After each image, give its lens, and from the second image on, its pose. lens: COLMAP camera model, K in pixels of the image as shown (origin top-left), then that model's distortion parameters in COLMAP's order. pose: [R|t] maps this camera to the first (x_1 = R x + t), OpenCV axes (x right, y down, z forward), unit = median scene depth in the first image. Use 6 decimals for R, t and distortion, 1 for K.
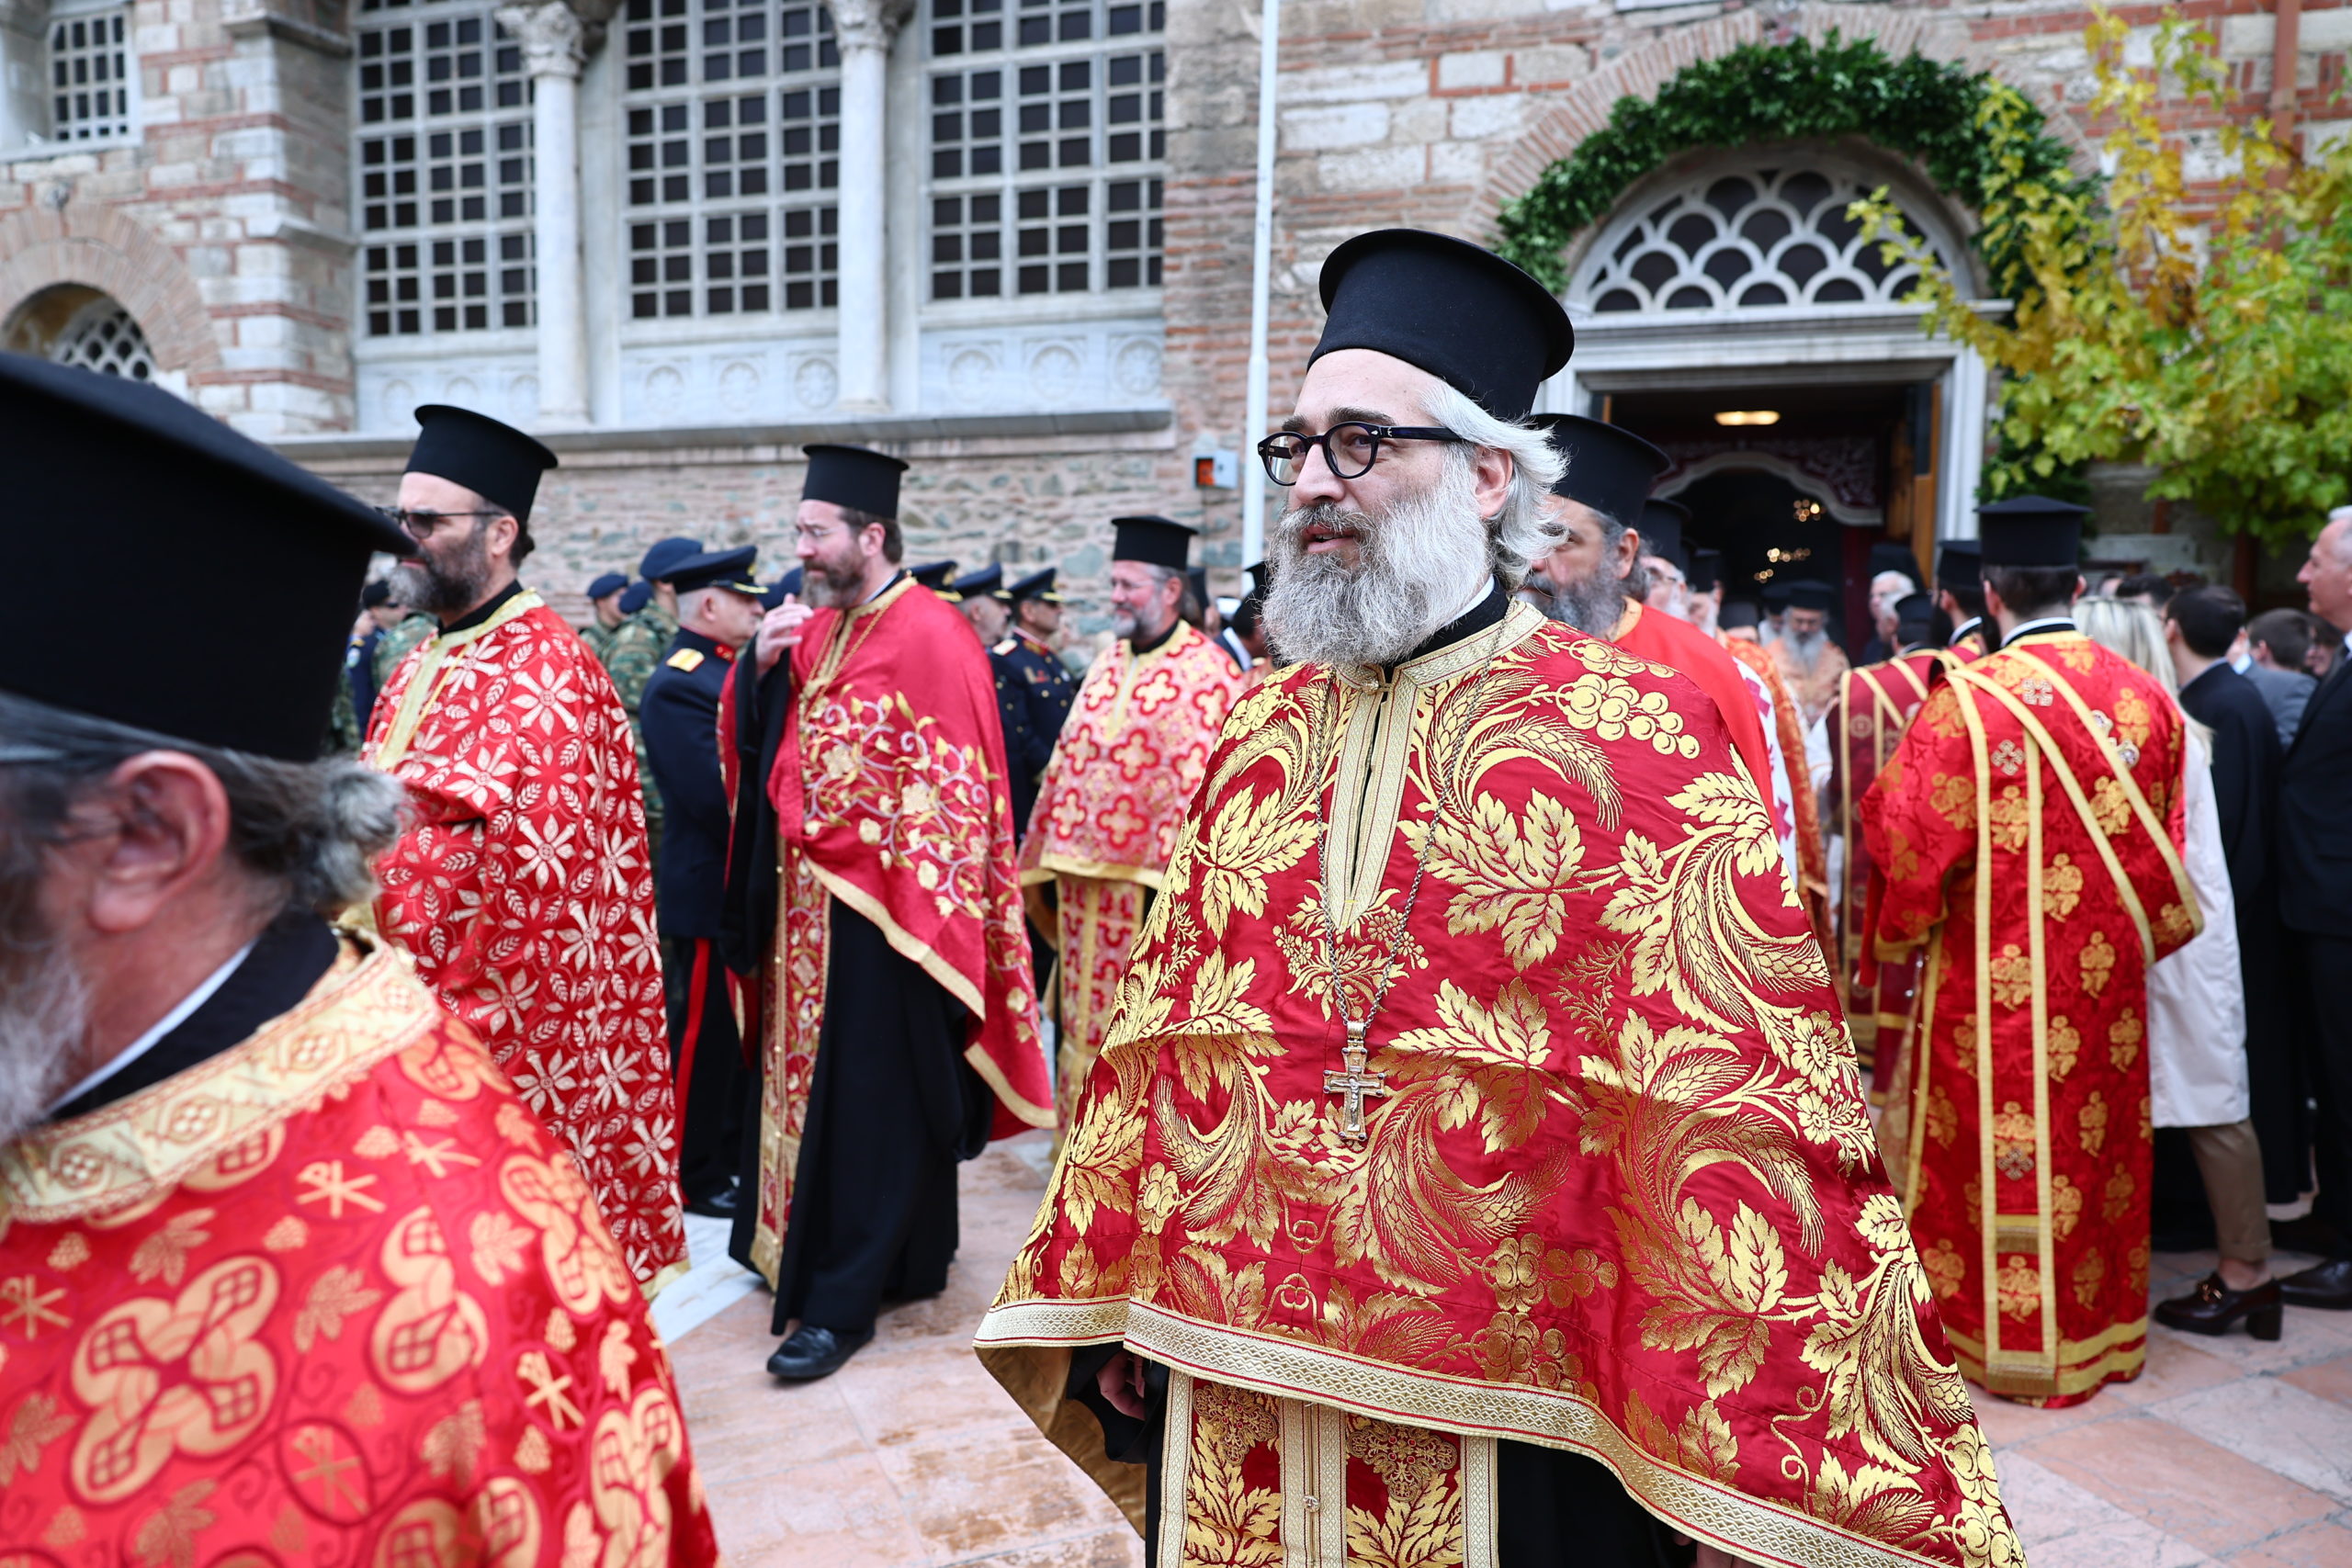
lens RADIAL K [[1582.5, 0, 1176.0], [0, 1582.5, 784.0], [0, 0, 1]] dist [-0.000536, 0.002222]
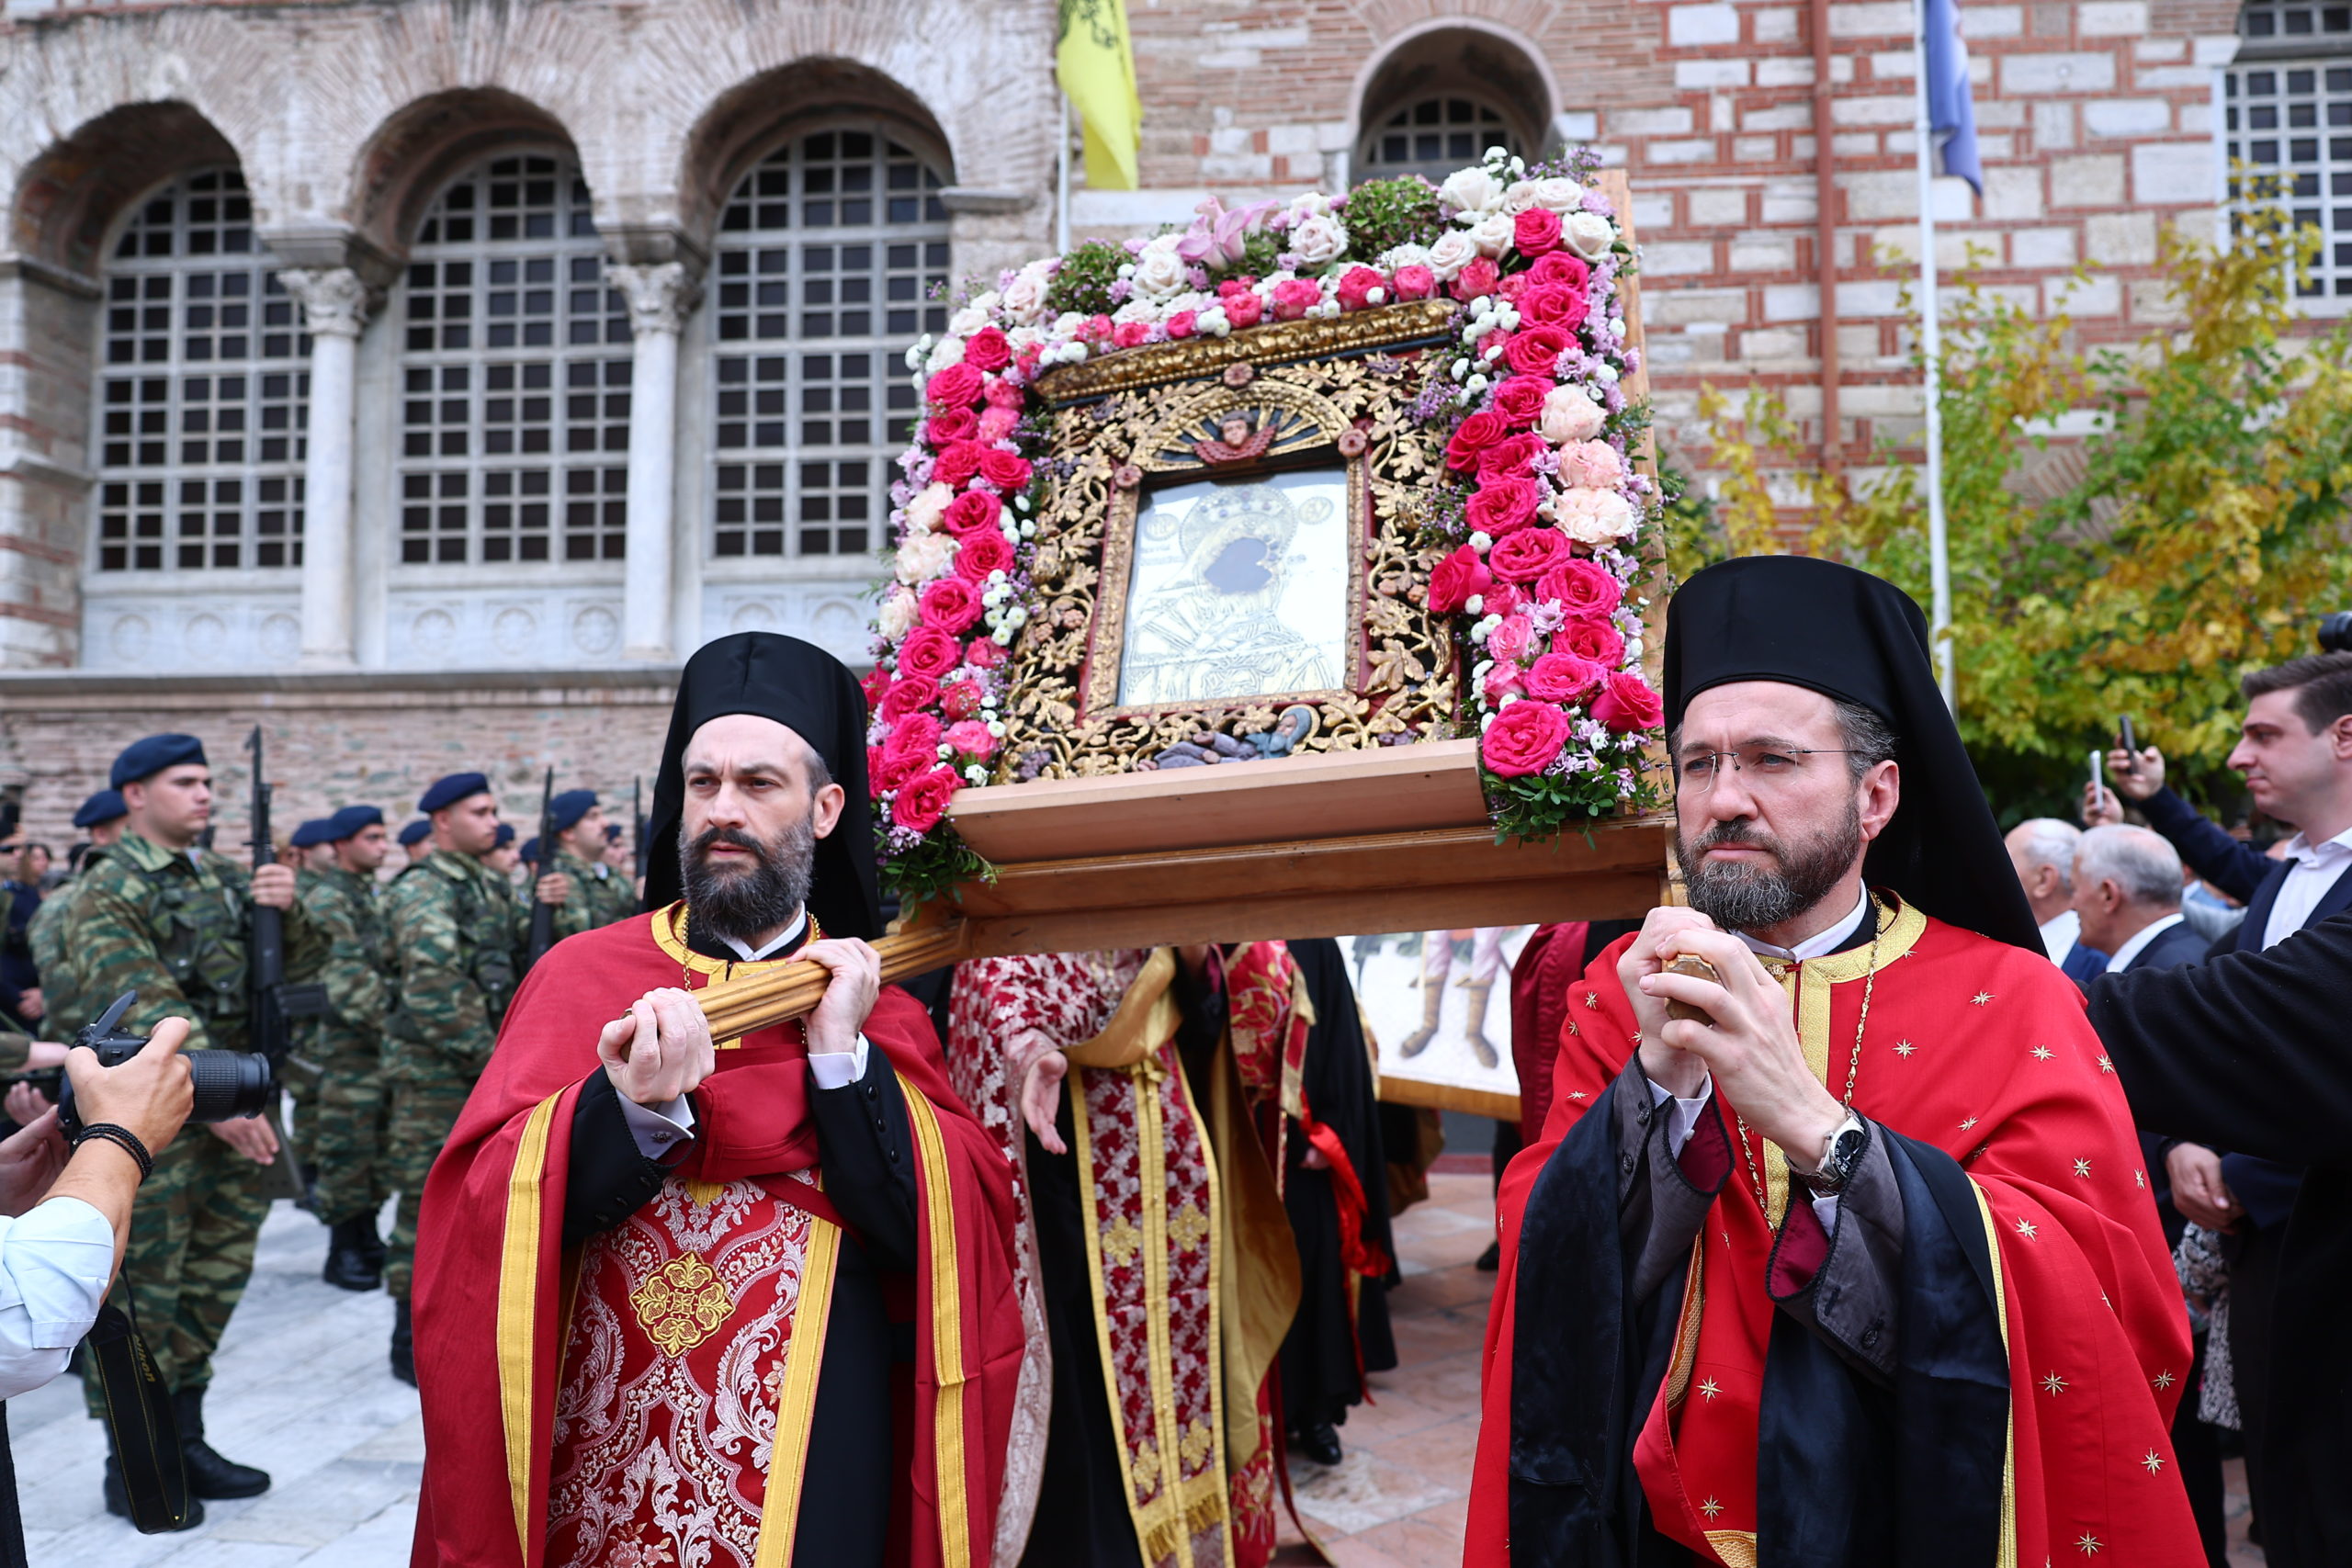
lens RADIAL K [[1582.5, 0, 1176.0], [0, 1582.5, 784.0], [0, 0, 1]] dist [-0.000536, 0.002222]
pose [[0.976709, -0.000774, 0.214565, -0.077594], [0.030381, 0.990417, -0.134723, -0.000014], [-0.212405, 0.138104, 0.967374, -0.077664]]
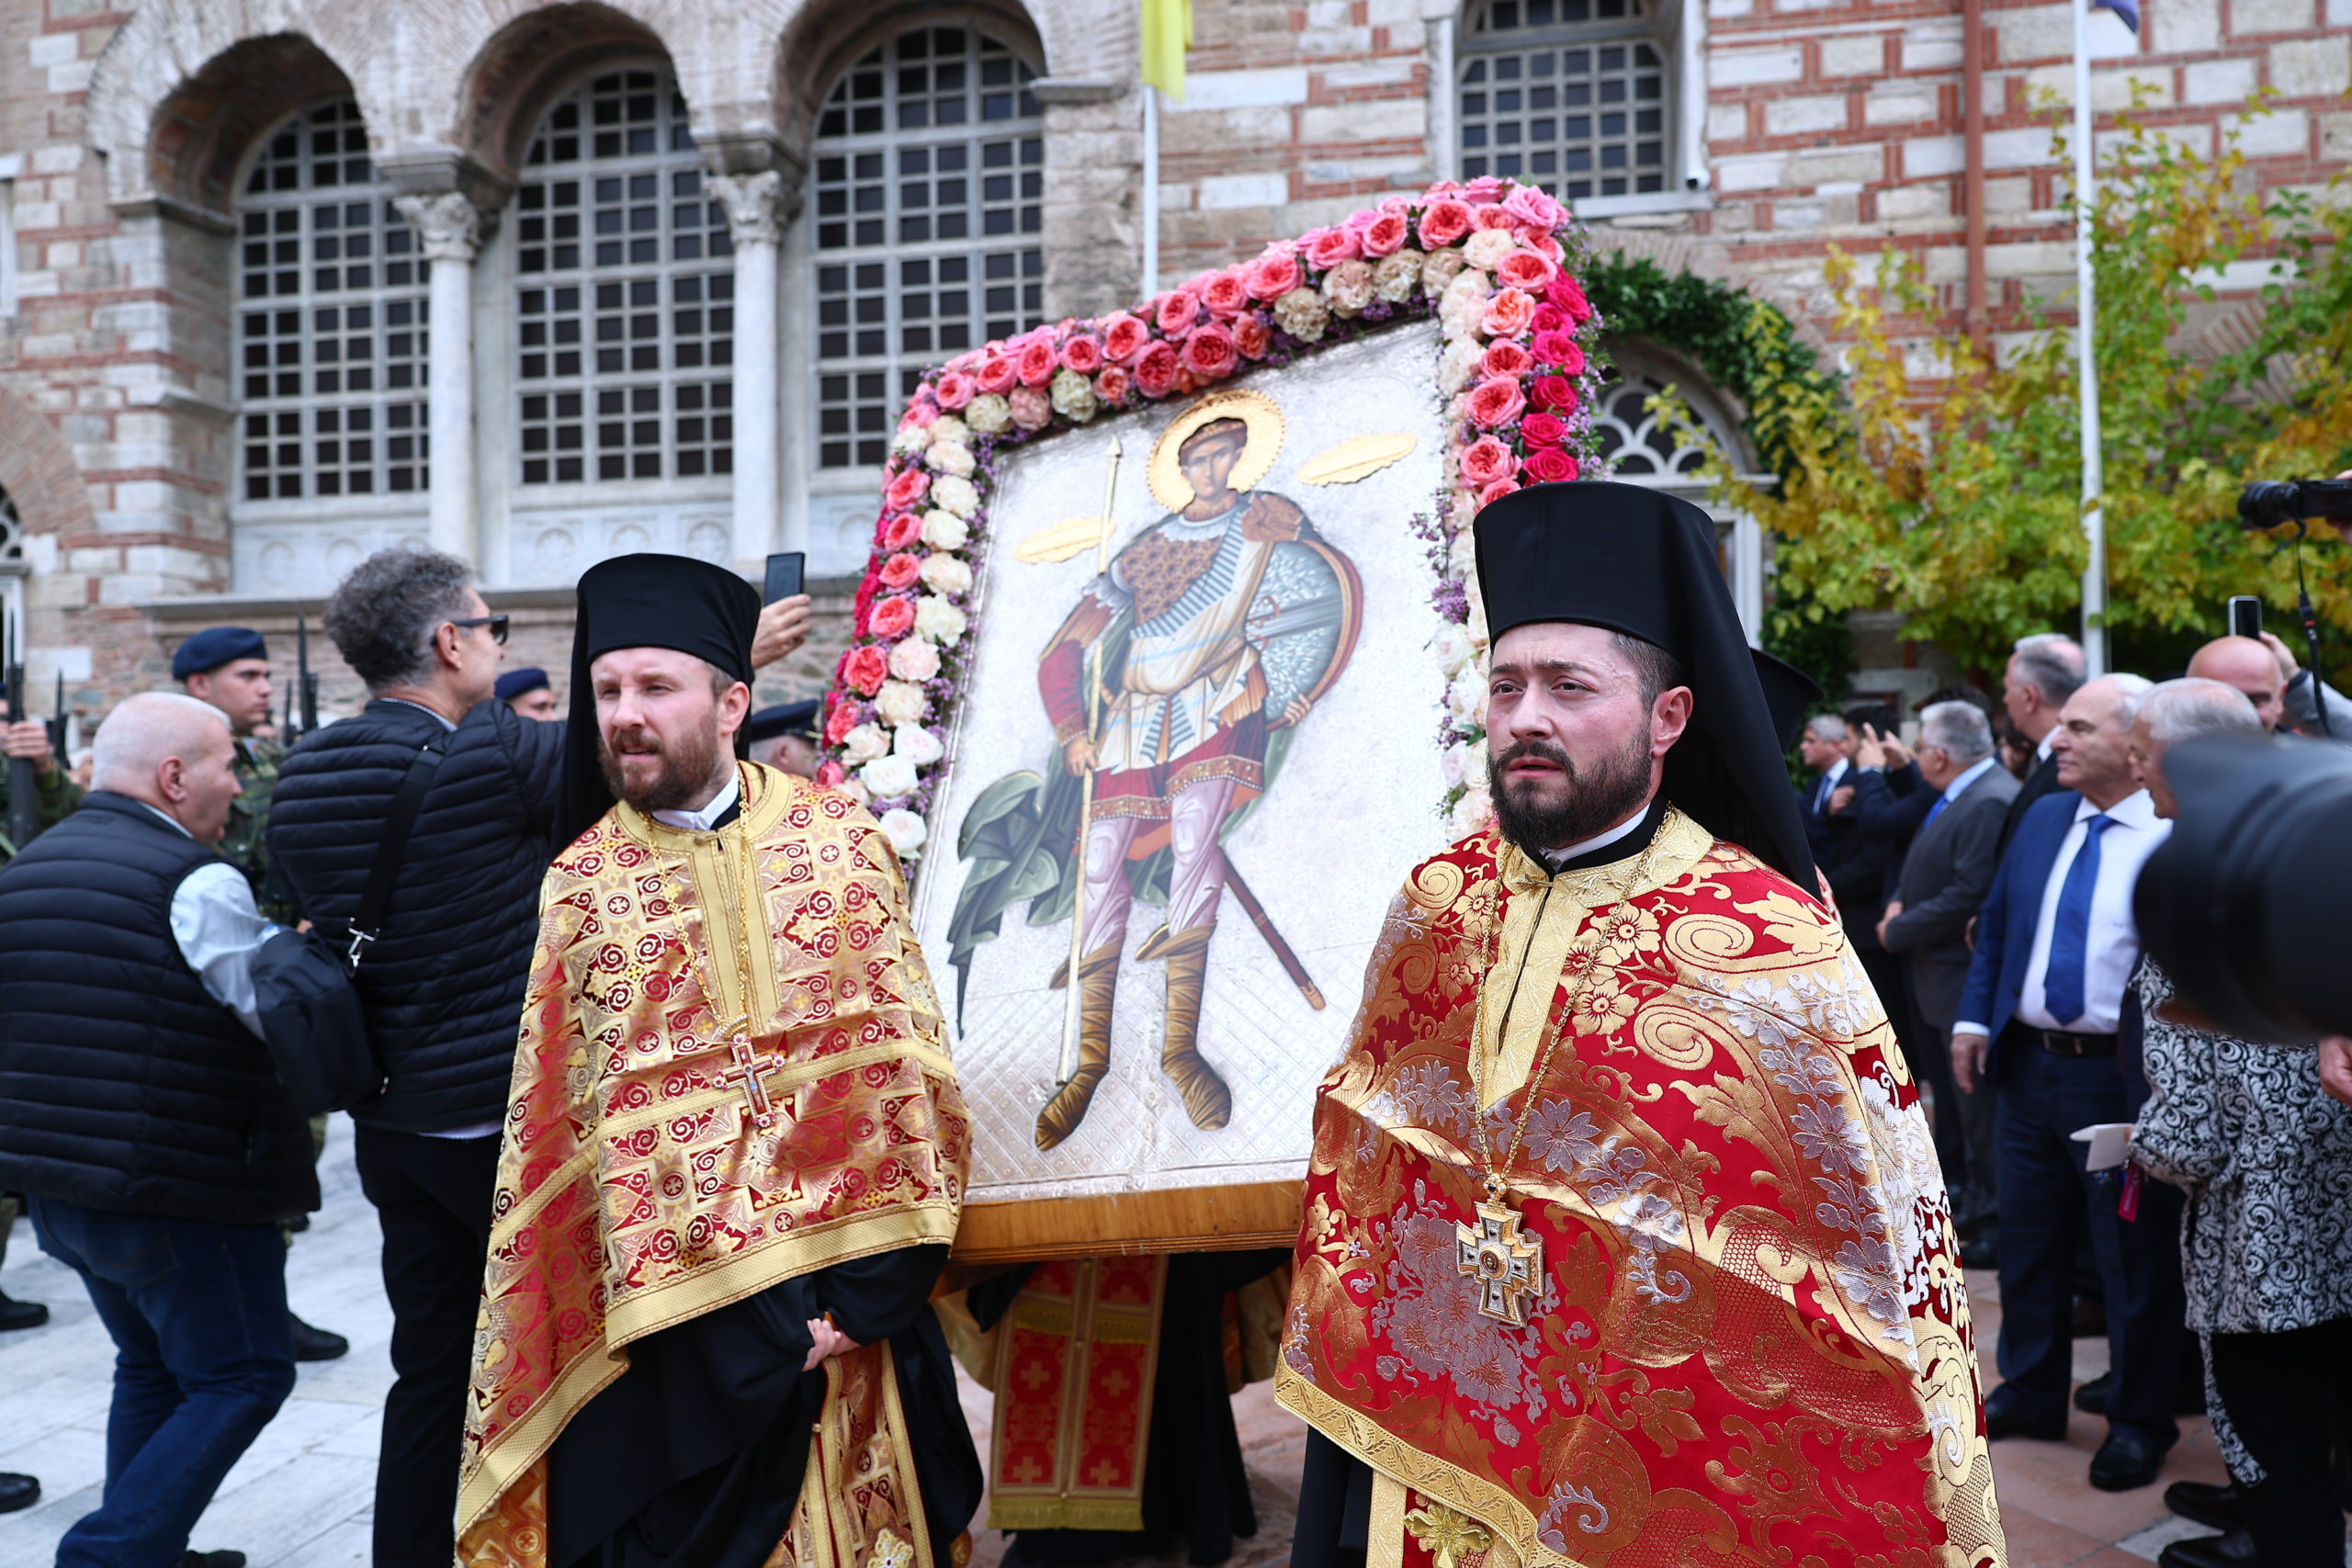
lens RADIAL K [[1582.5, 0, 1176.0], [0, 1582.5, 784.0], [0, 0, 1]] dist [-0.000536, 0.002222]
pose [[0.992093, -0.023201, 0.123345, -0.051034], [0.034048, 0.995663, -0.086574, 0.008667], [-0.120802, 0.090089, 0.988580, -0.069766]]
